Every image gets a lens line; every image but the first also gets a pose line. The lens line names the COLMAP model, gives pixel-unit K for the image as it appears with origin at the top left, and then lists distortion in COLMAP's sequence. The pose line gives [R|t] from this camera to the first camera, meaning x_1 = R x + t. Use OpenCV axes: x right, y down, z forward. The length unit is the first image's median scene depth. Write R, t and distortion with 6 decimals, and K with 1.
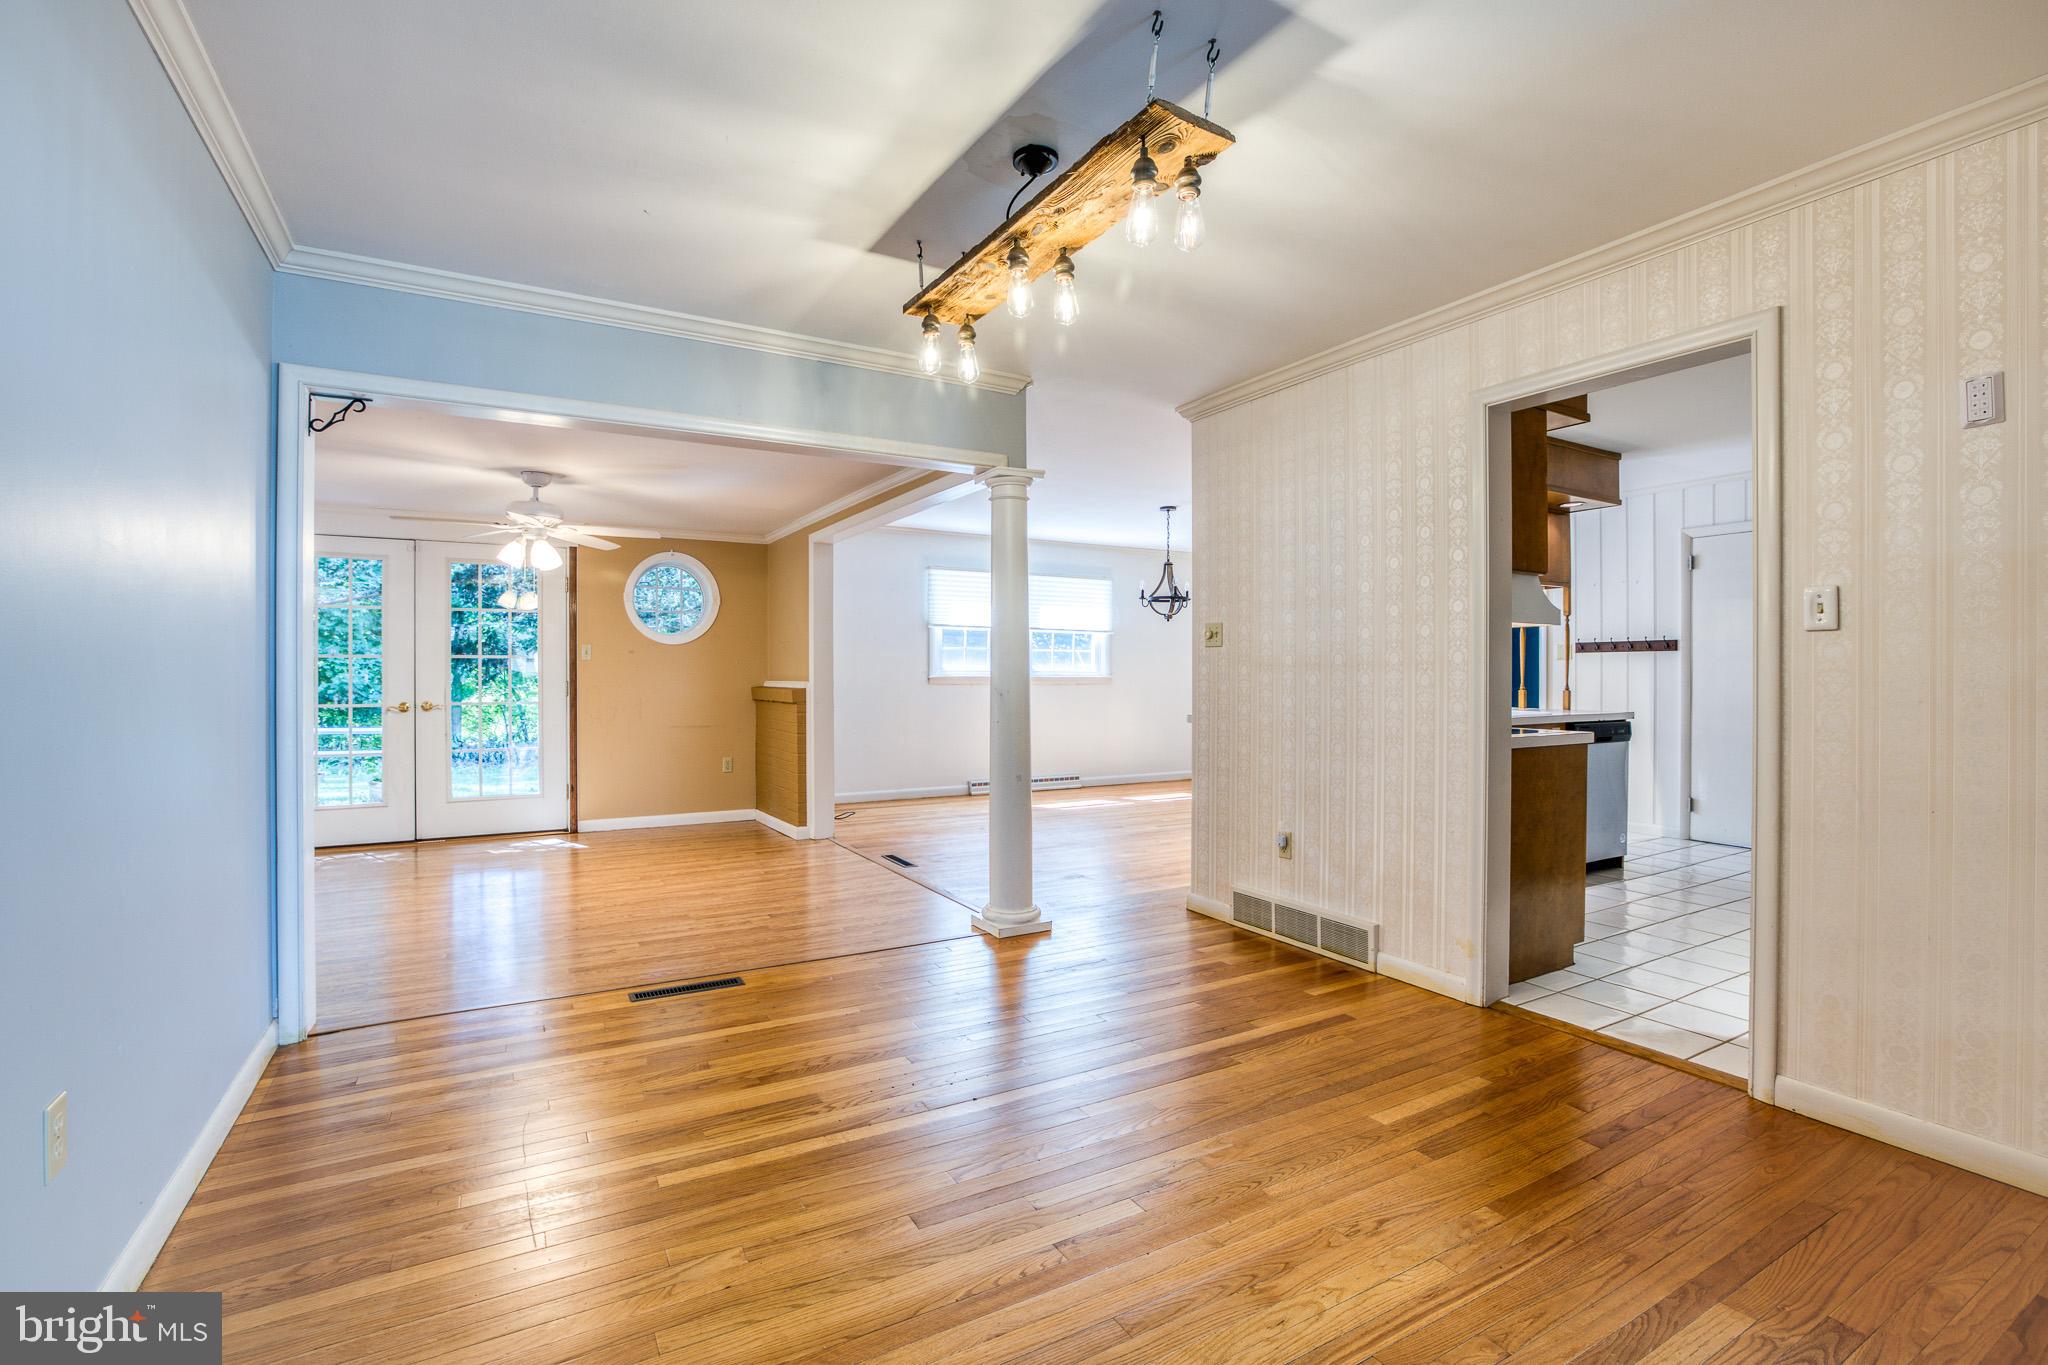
lens RADIAL K [[930.3, 0, 1021.9], [0, 930.3, 675.9], [0, 0, 1]] dist [-0.001174, -0.000505]
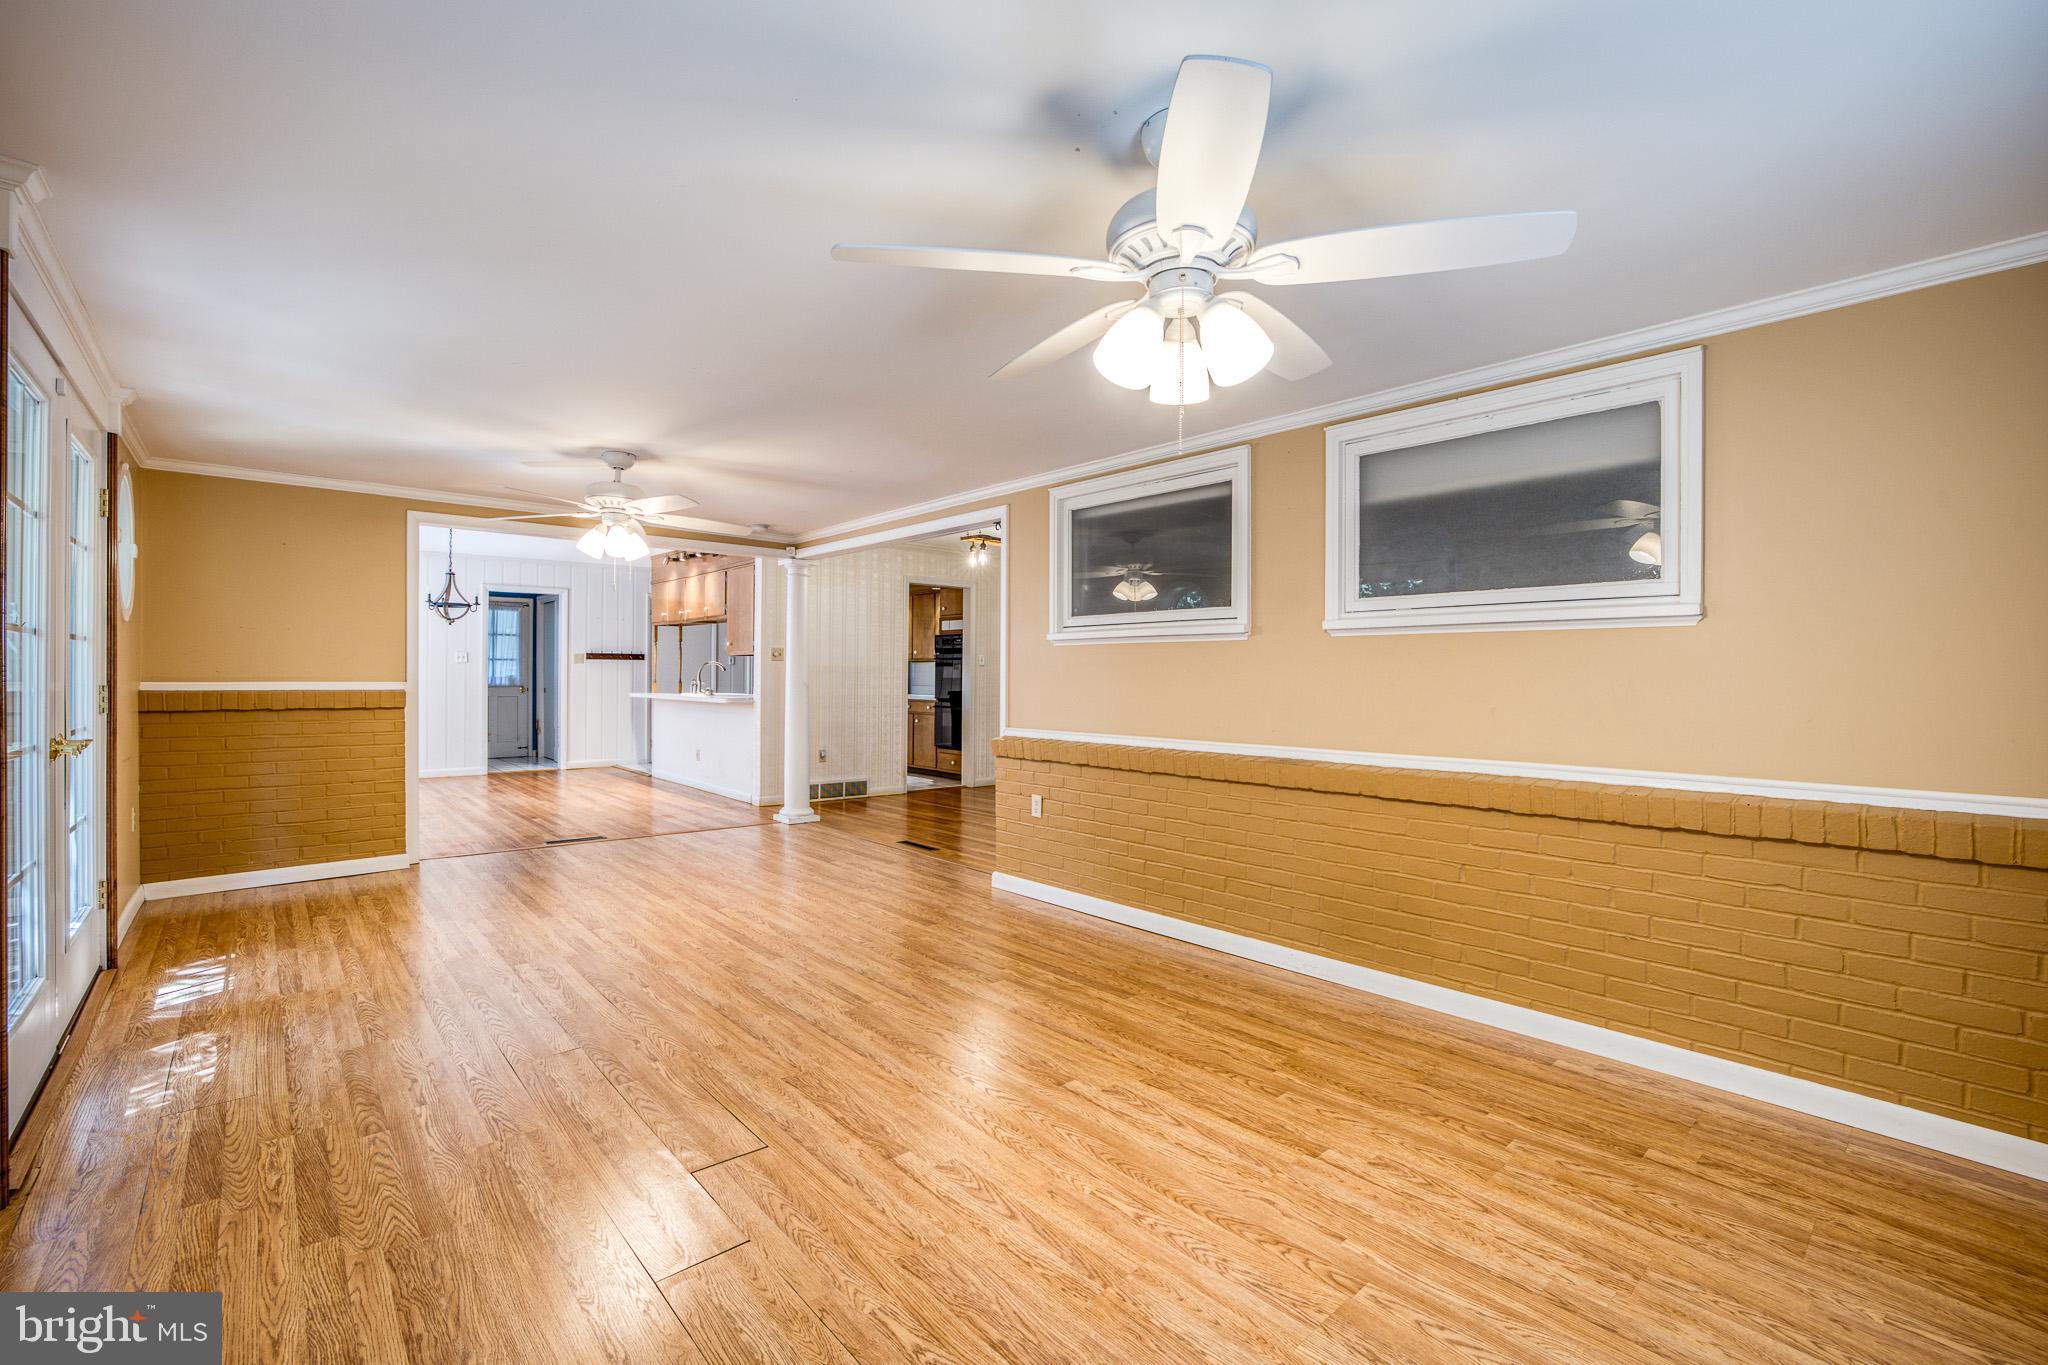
lens RADIAL K [[930.3, 0, 1021.9], [0, 930.3, 675.9], [0, 0, 1]] dist [-0.001174, -0.000505]
pose [[-0.181883, -0.004769, 0.983309, -1.245490], [-0.002206, 0.999988, 0.004442, -0.005915], [-0.983318, -0.001361, -0.181891, 0.624407]]
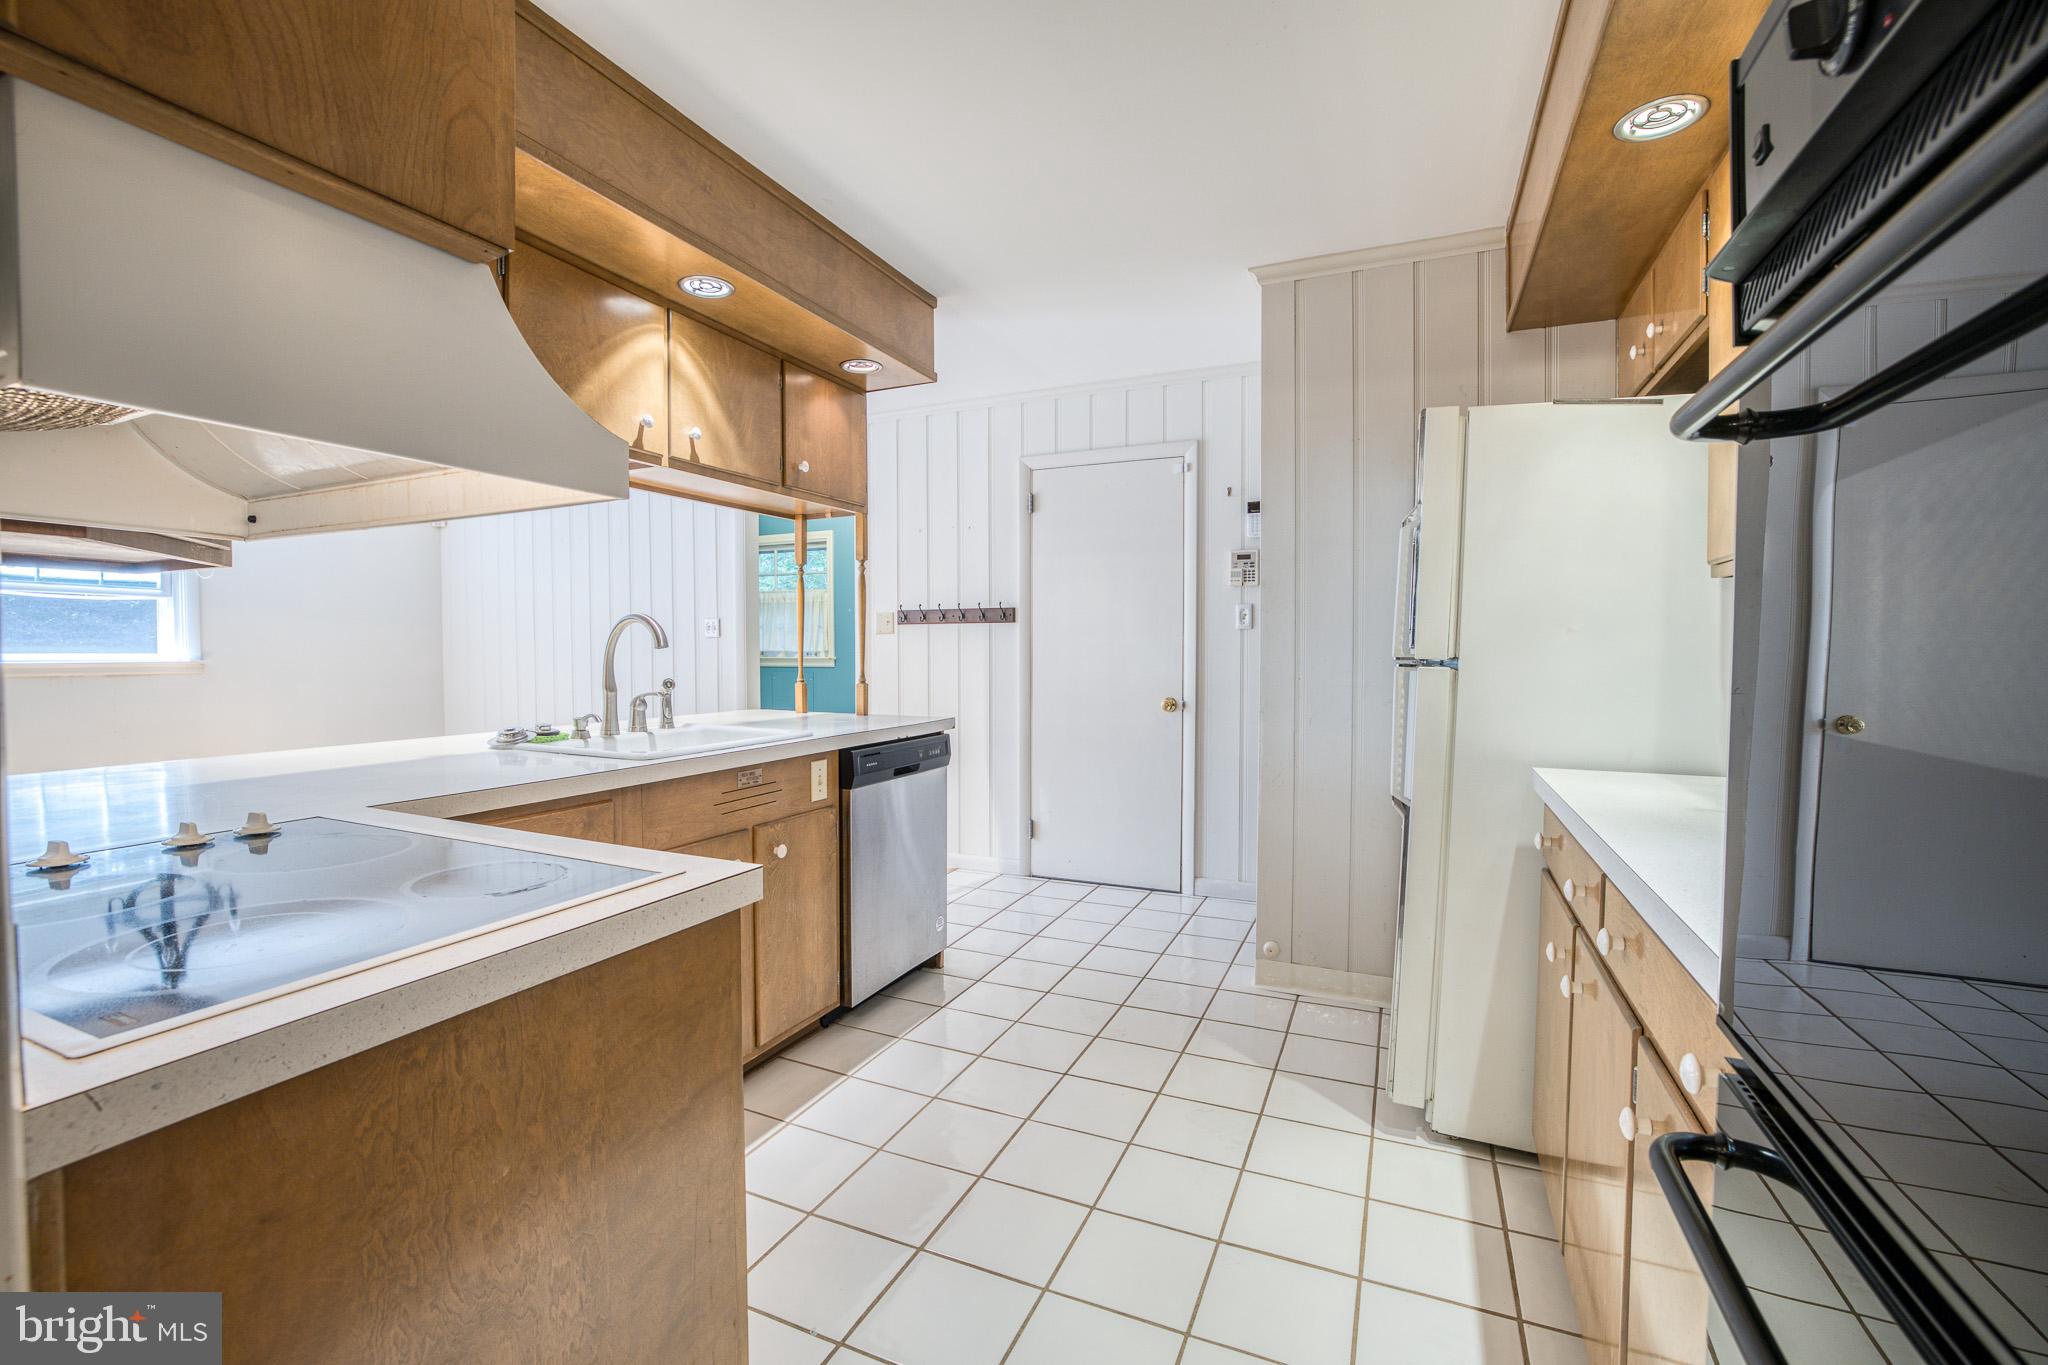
lens RADIAL K [[930.3, 0, 1021.9], [0, 930.3, 675.9], [0, 0, 1]] dist [-0.001174, -0.000505]
pose [[0.820087, -0.017602, 0.571969, 0.306690], [0.003240, 0.999654, 0.026118, -0.004802], [-0.572230, -0.019566, 0.819860, 0.419538]]
